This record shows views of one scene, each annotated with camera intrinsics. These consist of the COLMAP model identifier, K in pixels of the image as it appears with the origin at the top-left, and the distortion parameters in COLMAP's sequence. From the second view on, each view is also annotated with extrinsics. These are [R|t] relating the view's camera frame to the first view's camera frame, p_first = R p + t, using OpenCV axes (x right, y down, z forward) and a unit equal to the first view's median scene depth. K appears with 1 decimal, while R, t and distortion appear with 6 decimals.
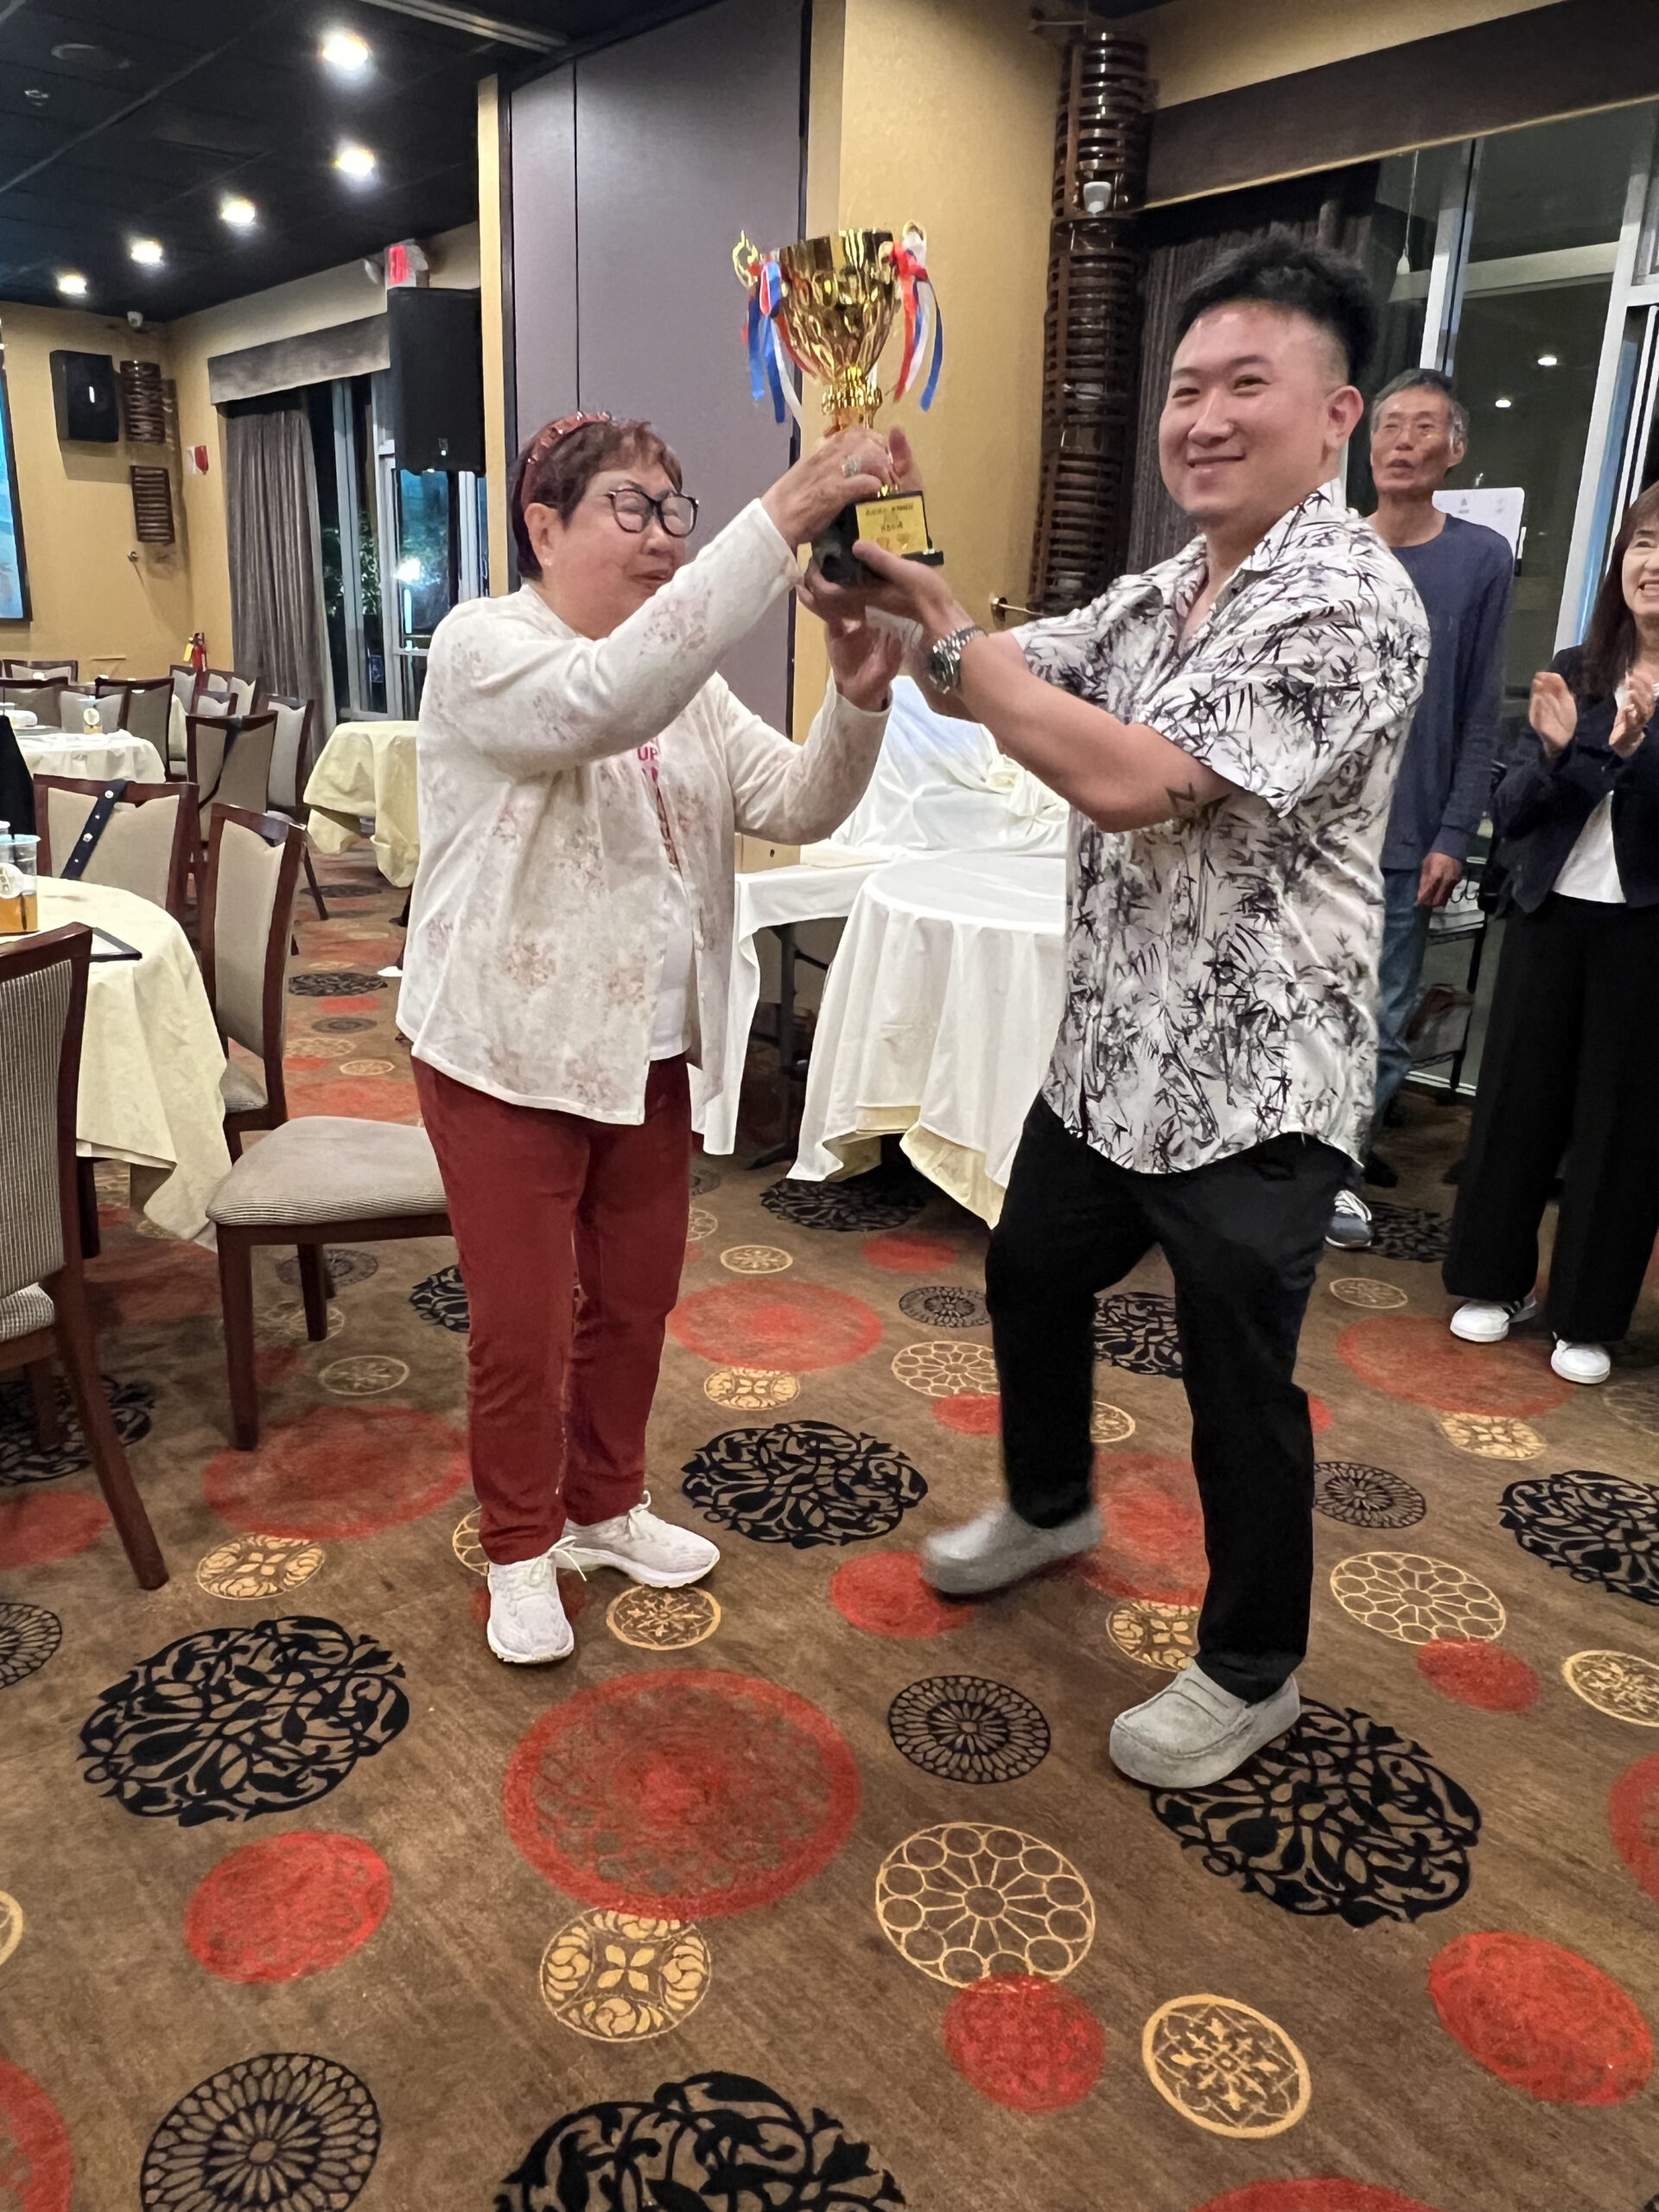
lens RADIAL K [[1570.7, 0, 806.7], [0, 1570.7, 1118.0], [0, 0, 1]] dist [-0.006972, 0.000141]
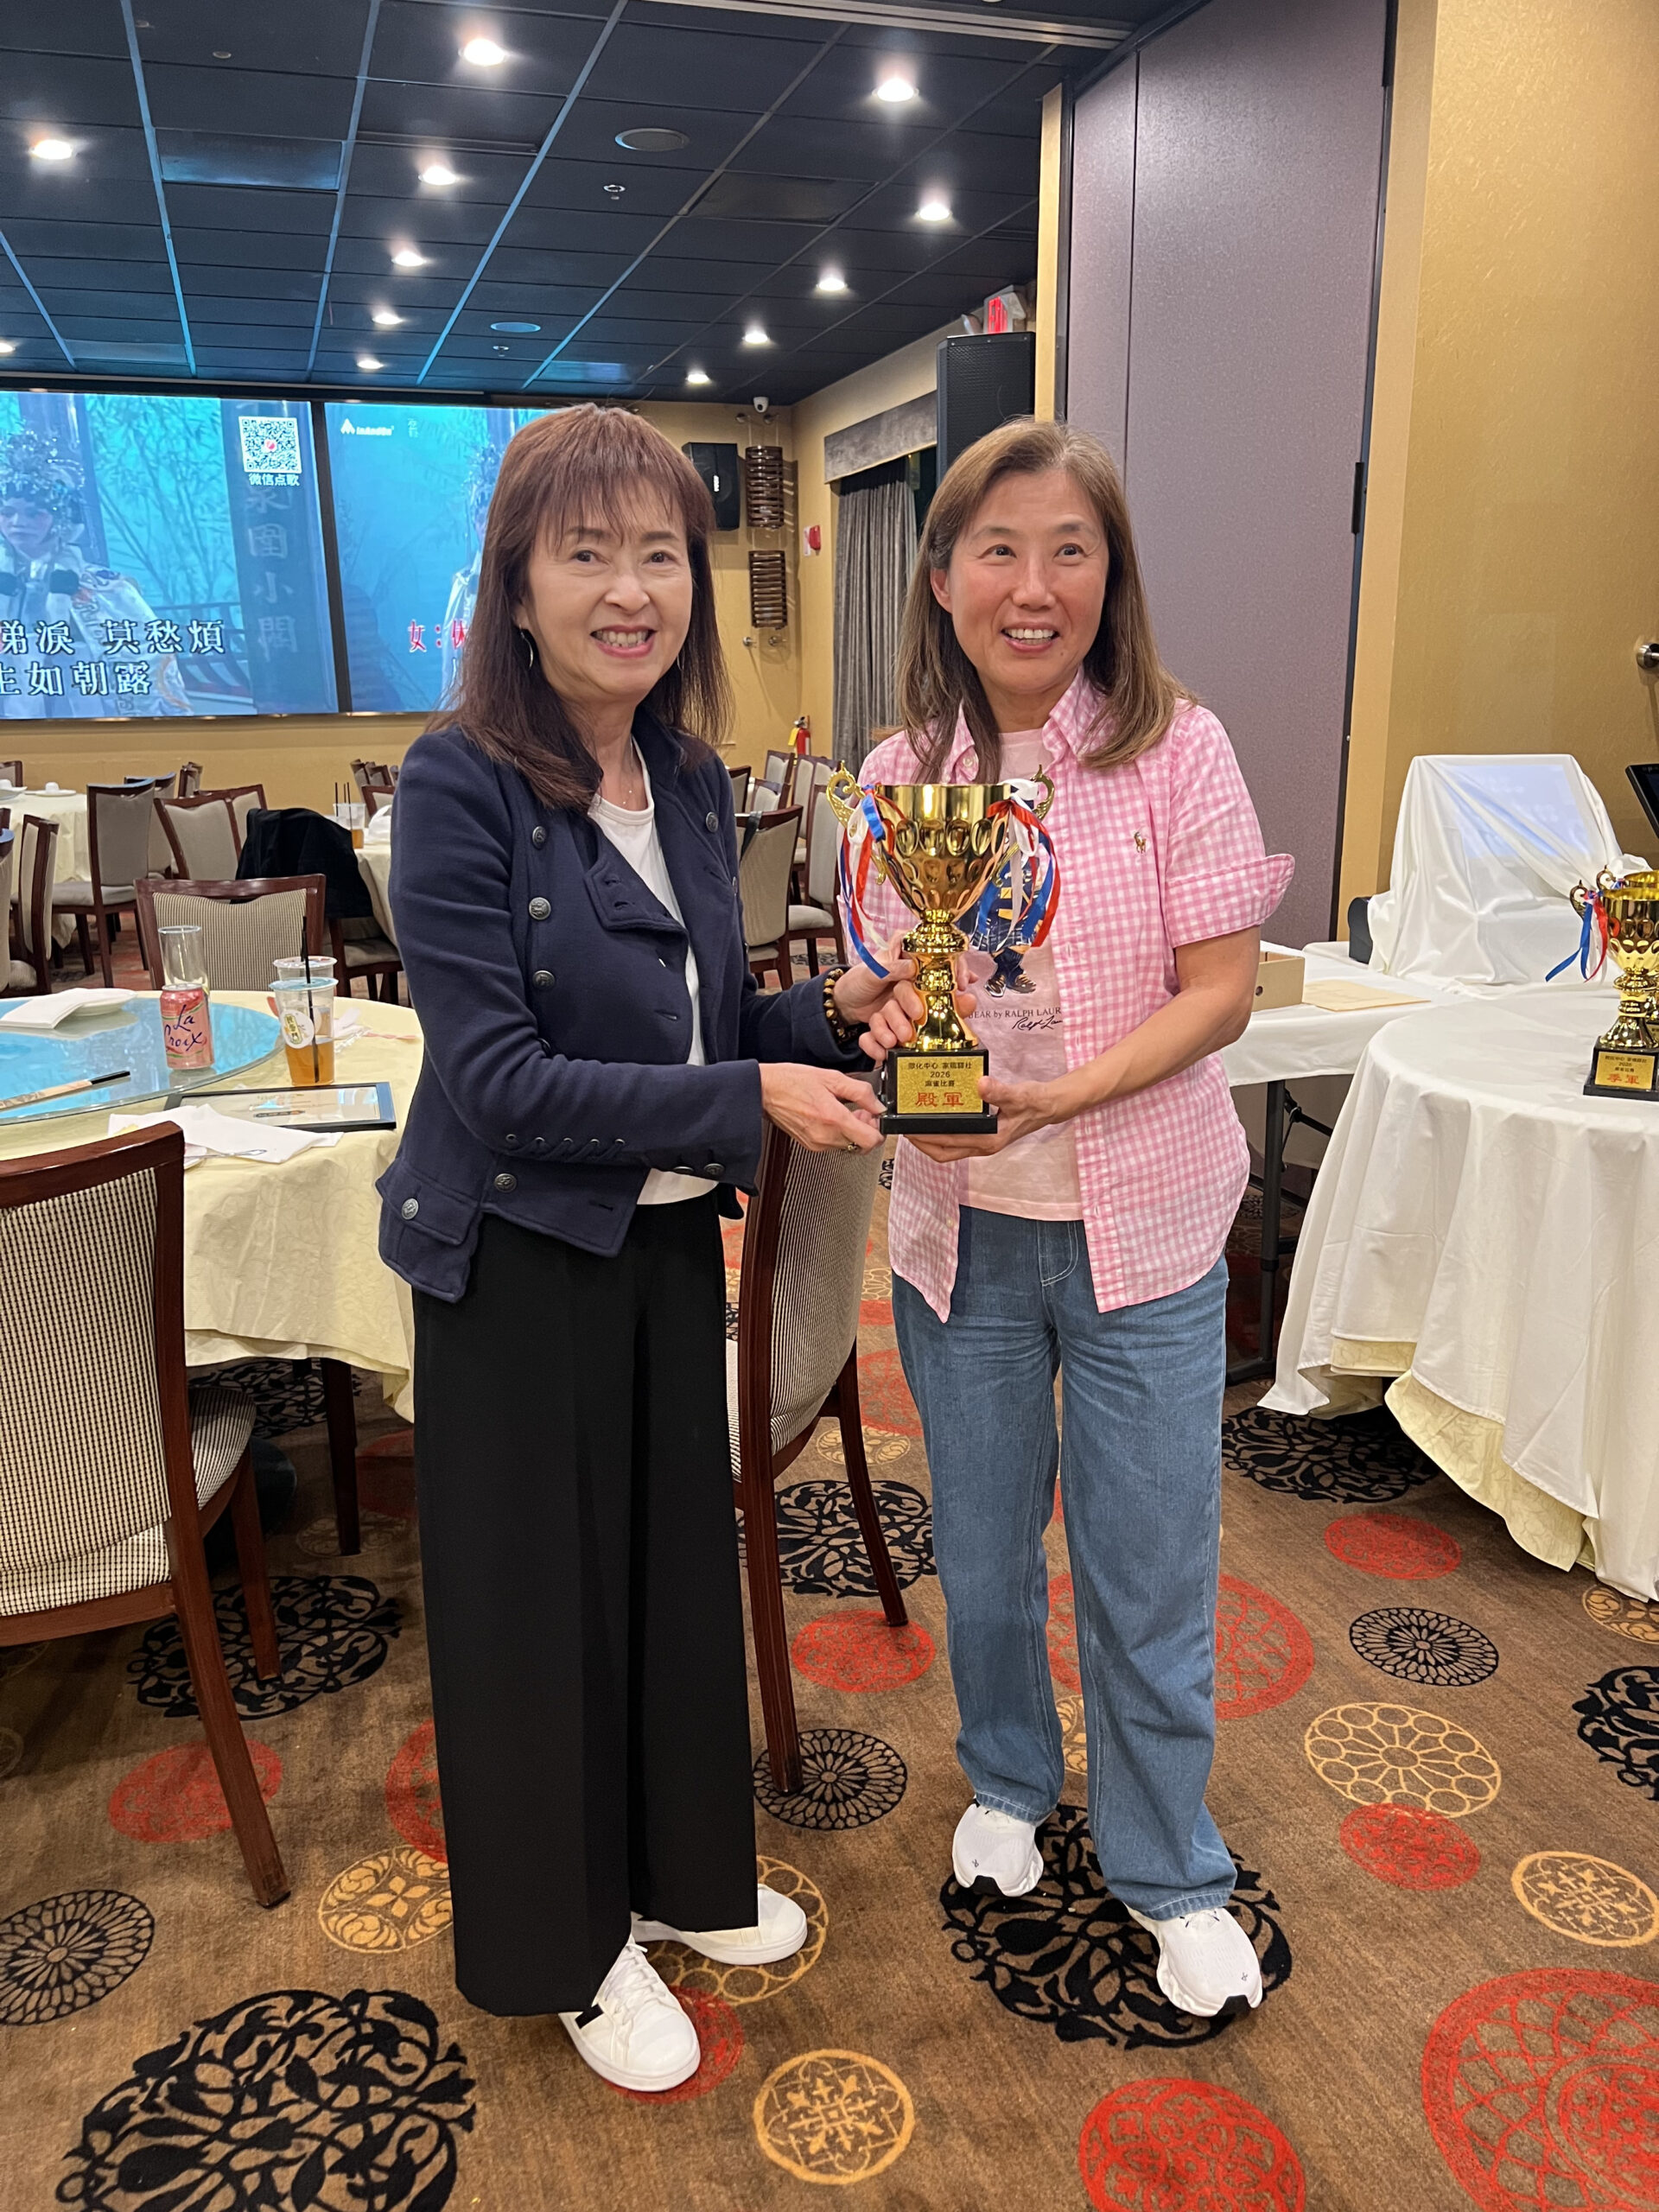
lens RADIAL K [[1664.4, 0, 833.5], [0, 1664.4, 1124.0], [0, 0, 1]] dist [0.042246, -0.047963]
pose [[0.925998, 0.054369, -0.373592, 0.157531], [-0.072123, 0.996826, -0.033699, -0.097353], [0.370574, 0.058150, 0.926981, 0.252691]]
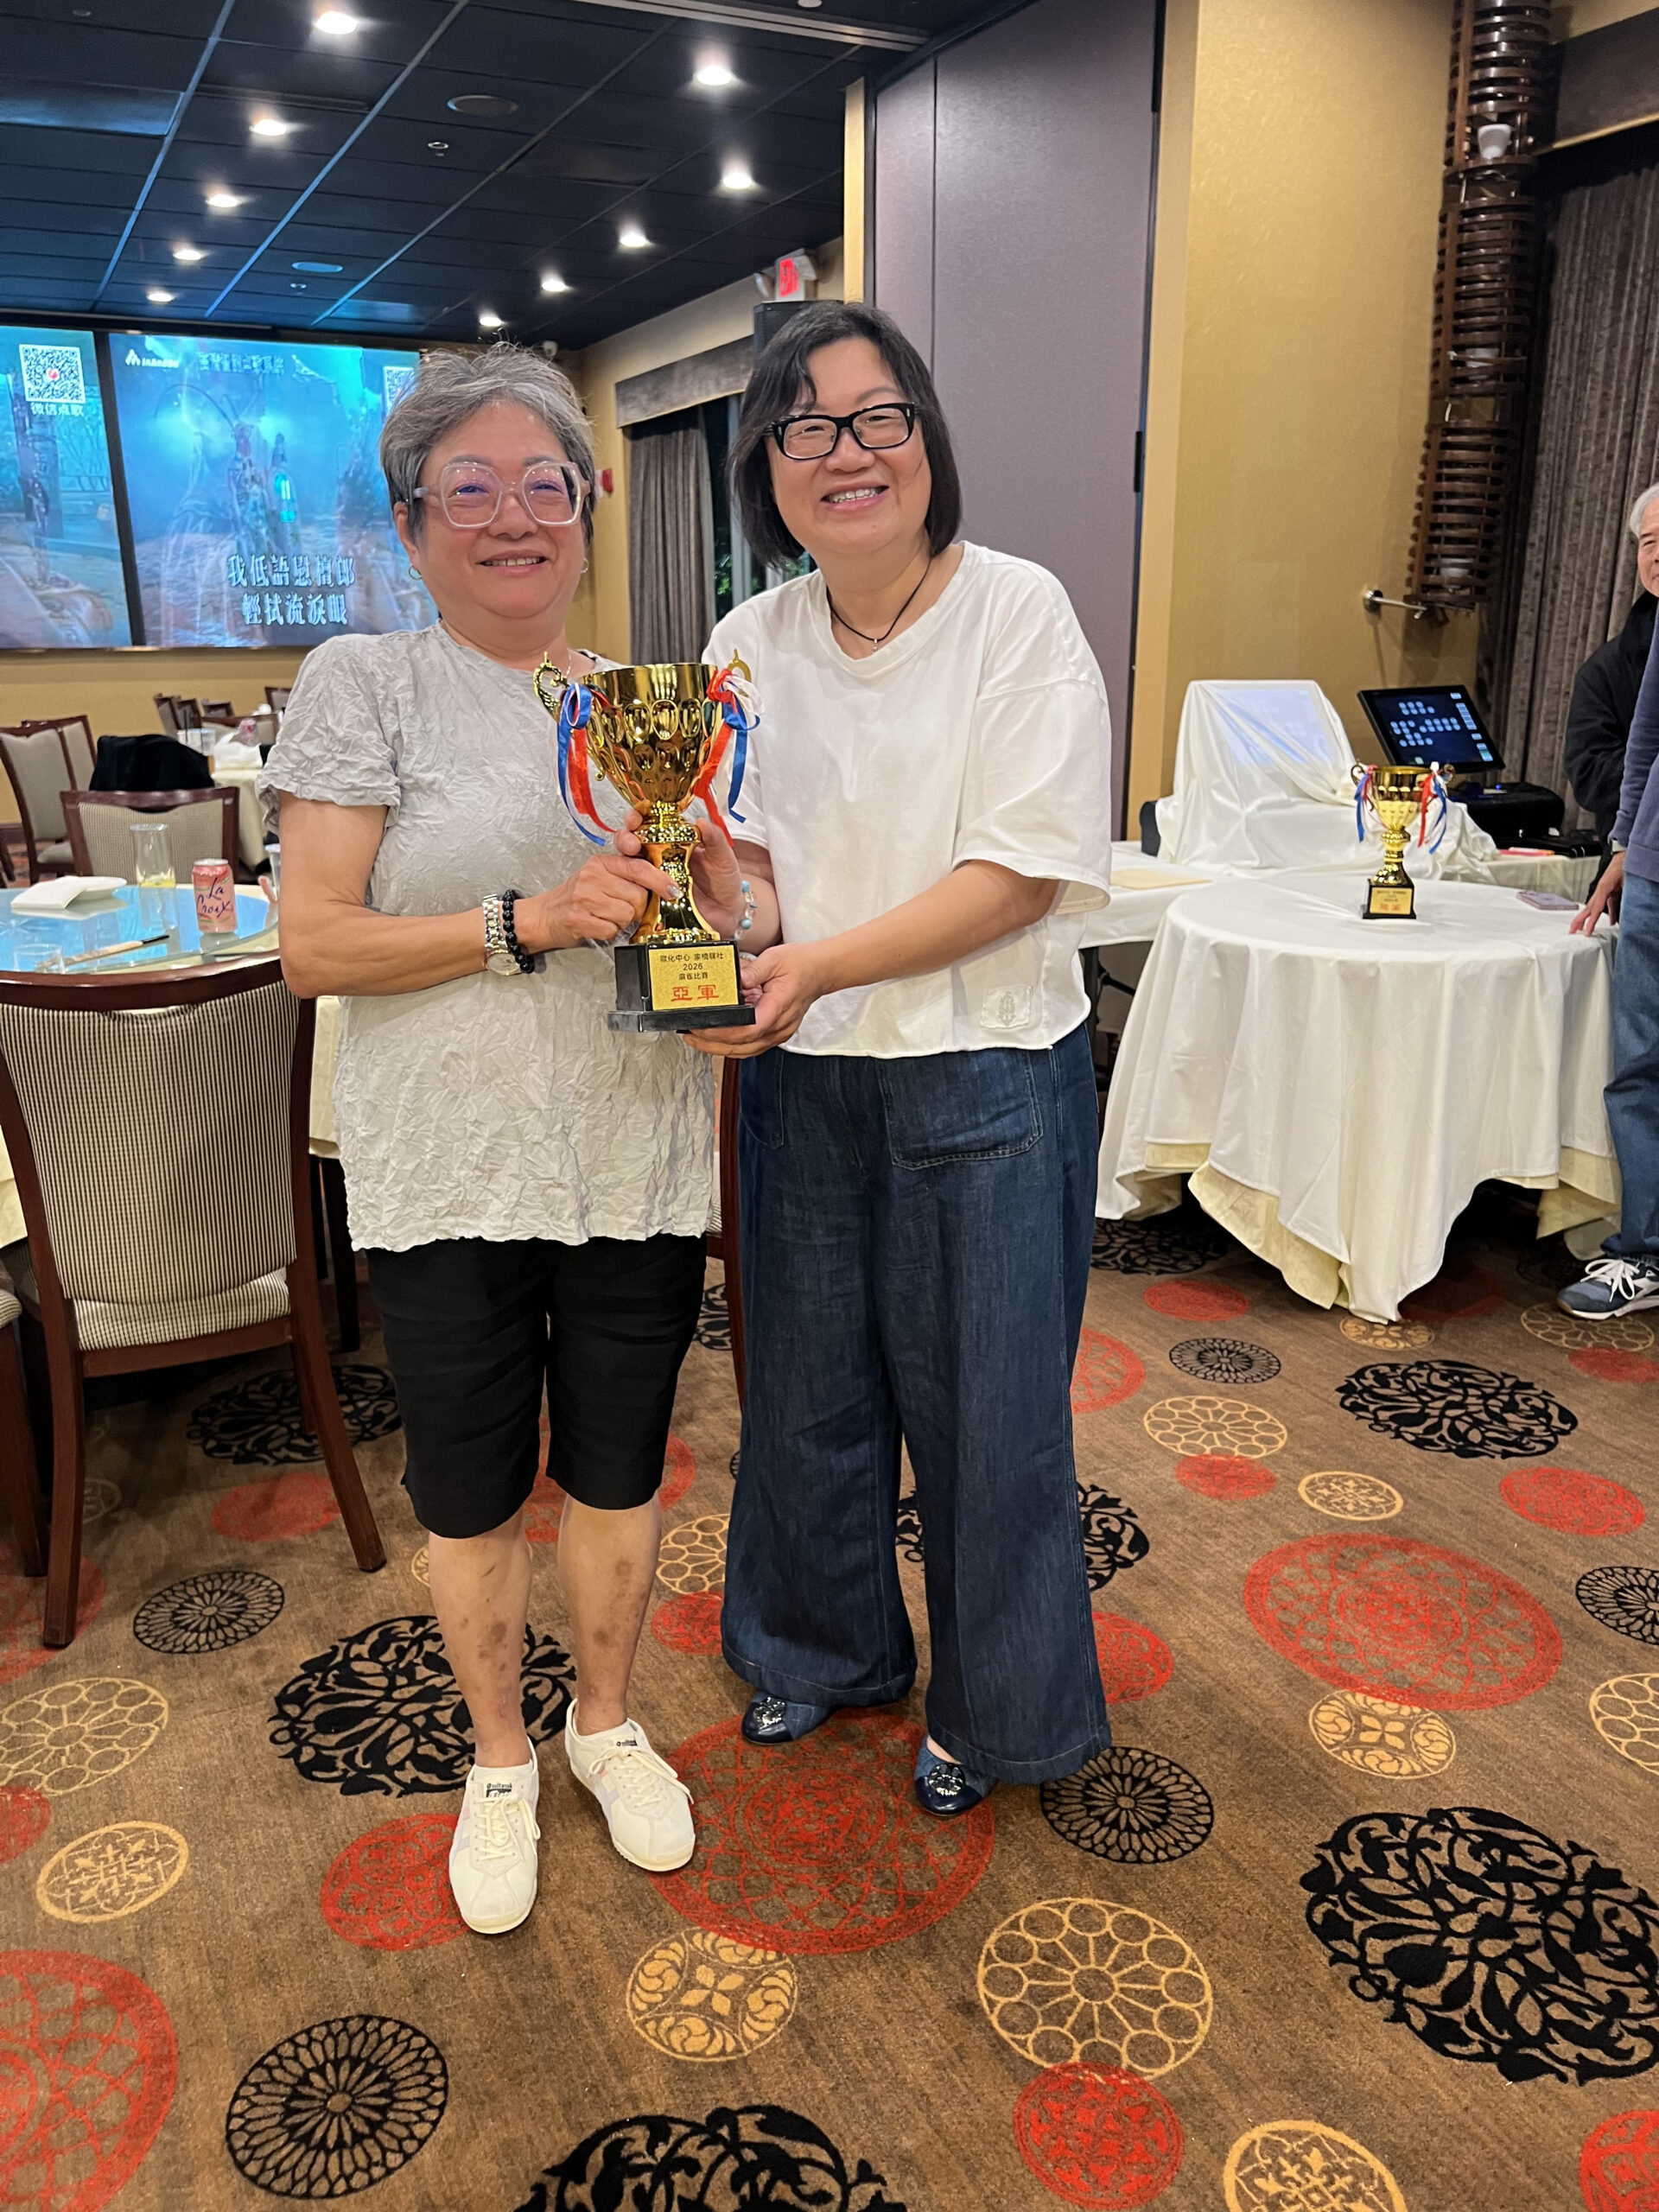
lens RADIAL K [[1664.4, 0, 833.1], [0, 1664.4, 1113.4], [0, 0, 1]] dist [0.042246, -0.047963]
pose [[0.969895, 0.033918, -0.241148, 0.136734], [-0.039092, 0.999096, -0.016701, -0.000341], [0.240364, 0.025625, 0.970345, -0.022247]]
